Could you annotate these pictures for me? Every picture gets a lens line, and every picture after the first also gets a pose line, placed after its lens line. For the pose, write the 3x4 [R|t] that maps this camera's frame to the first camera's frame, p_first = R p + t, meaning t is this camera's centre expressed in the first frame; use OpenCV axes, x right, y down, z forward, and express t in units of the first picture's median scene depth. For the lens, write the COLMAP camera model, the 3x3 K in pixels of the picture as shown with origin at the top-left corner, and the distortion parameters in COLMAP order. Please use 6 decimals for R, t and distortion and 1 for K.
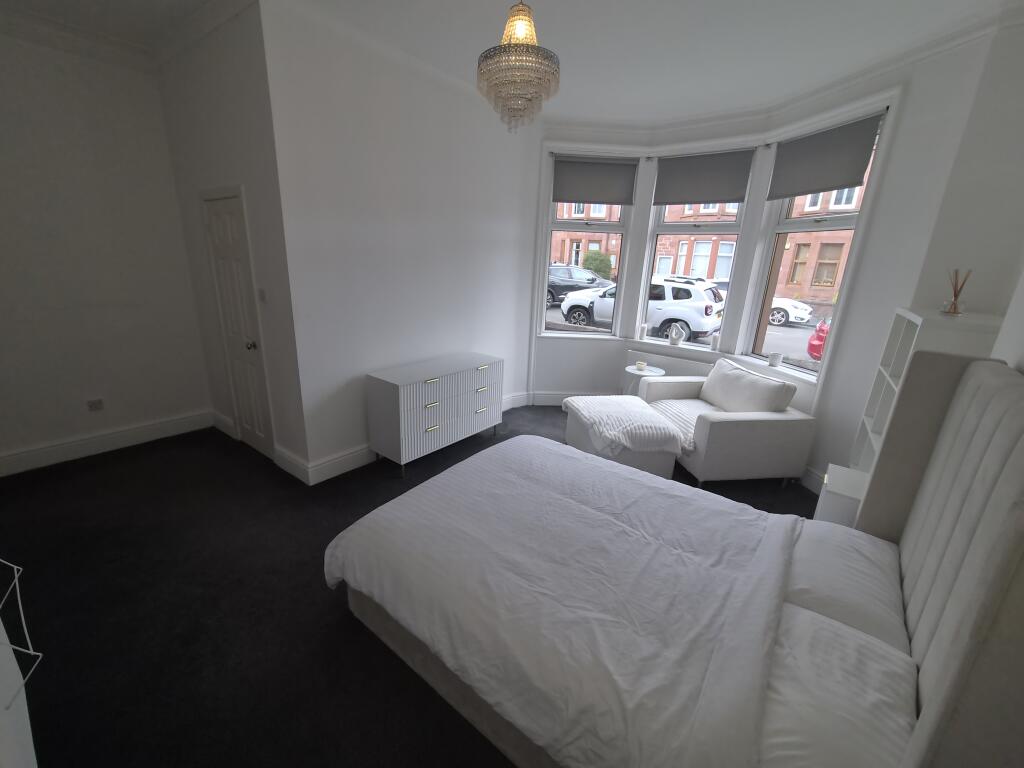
lens RADIAL K [[417.5, 0, 510.0], [0, 417.5, 381.8], [0, 0, 1]] dist [0.001335, 0.000175]
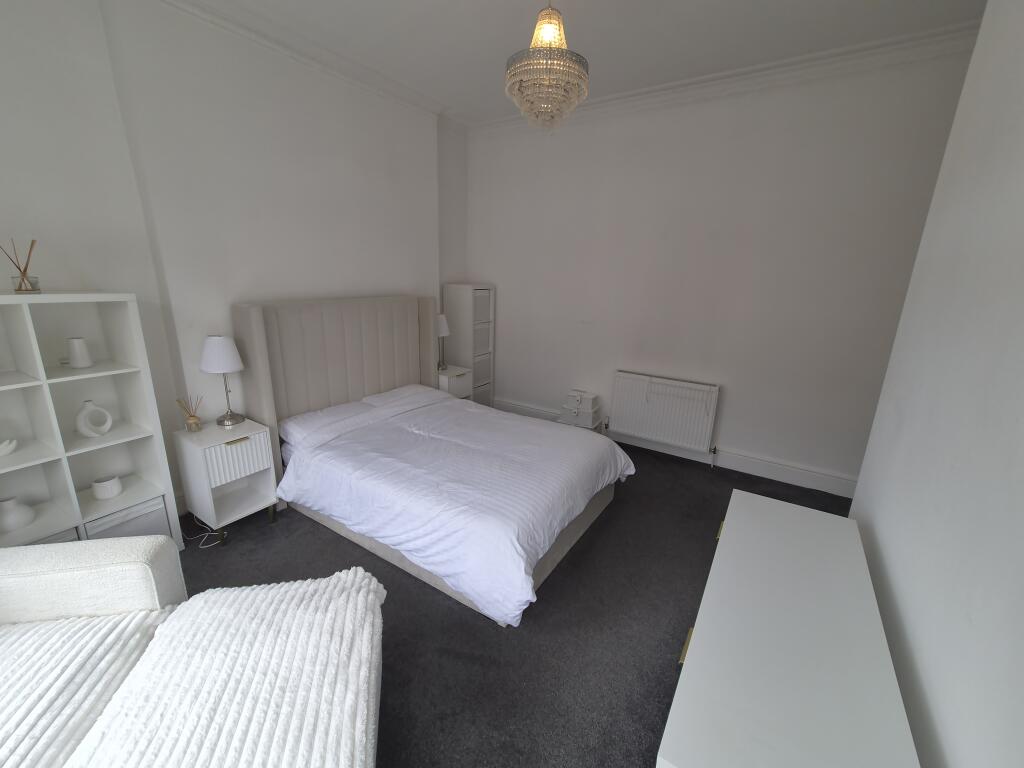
lens RADIAL K [[418.2, 0, 512.0], [0, 418.2, 384.0], [0, 0, 1]] dist [-0.002176, -0.000579]
pose [[-0.993721, -0.048264, -0.100942, 0.079546], [-0.093673, 0.852256, 0.514670, -0.298797], [0.061189, 0.520894, -0.851426, 1.073783]]
